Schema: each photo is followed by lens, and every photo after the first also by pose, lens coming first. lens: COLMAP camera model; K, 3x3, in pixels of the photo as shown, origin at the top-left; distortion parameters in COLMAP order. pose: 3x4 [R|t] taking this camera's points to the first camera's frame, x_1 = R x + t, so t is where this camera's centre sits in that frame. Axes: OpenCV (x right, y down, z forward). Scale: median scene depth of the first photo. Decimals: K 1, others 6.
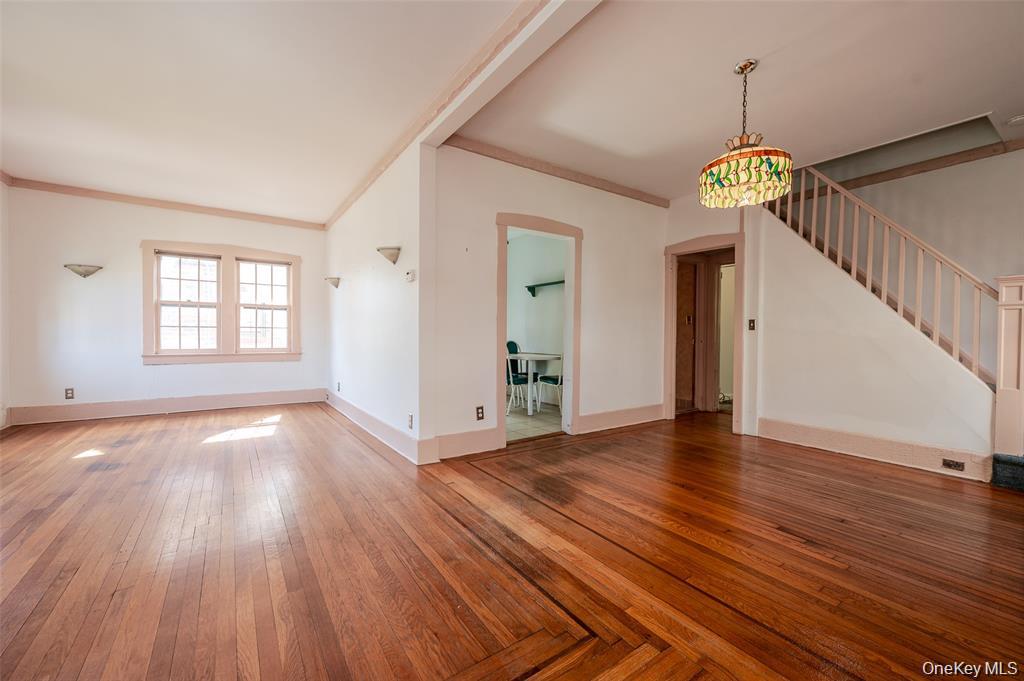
lens RADIAL K [[404.0, 0, 510.0], [0, 404.0, 336.7], [0, 0, 1]] dist [-0.000935, -0.000039]
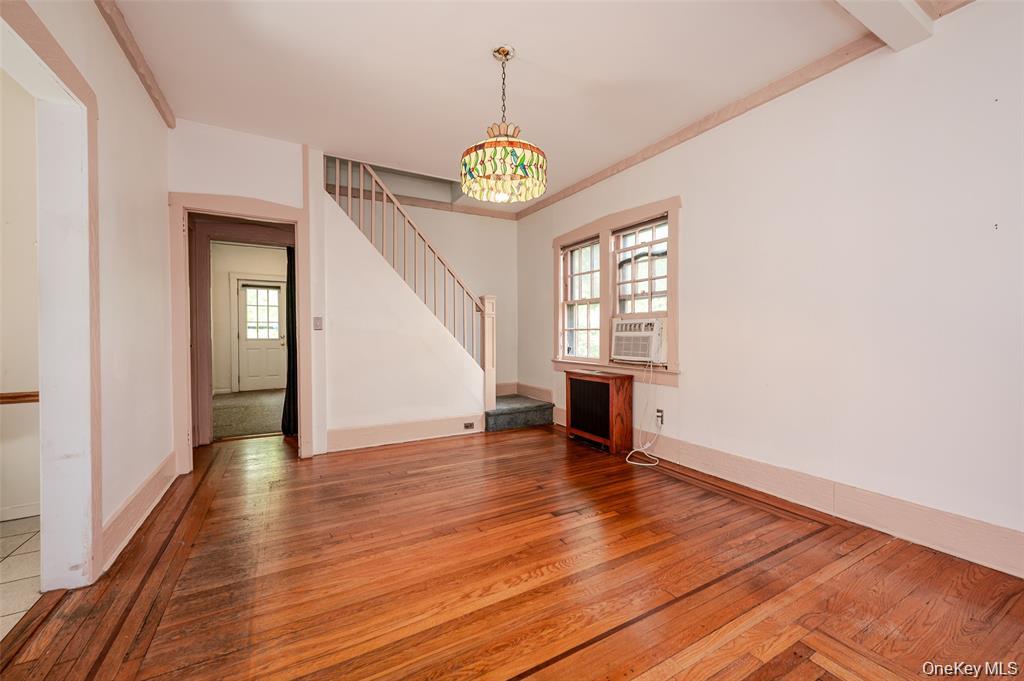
lens RADIAL K [[410.0, 0, 512.7], [0, 410.0, 337.6], [0, 0, 1]] dist [-0.000003, -0.000064]
pose [[0.084318, -0.023682, 0.996157, -0.328088], [0.012759, 0.999661, 0.022685, -0.021658], [-0.996357, 0.010797, 0.084591, 0.774864]]
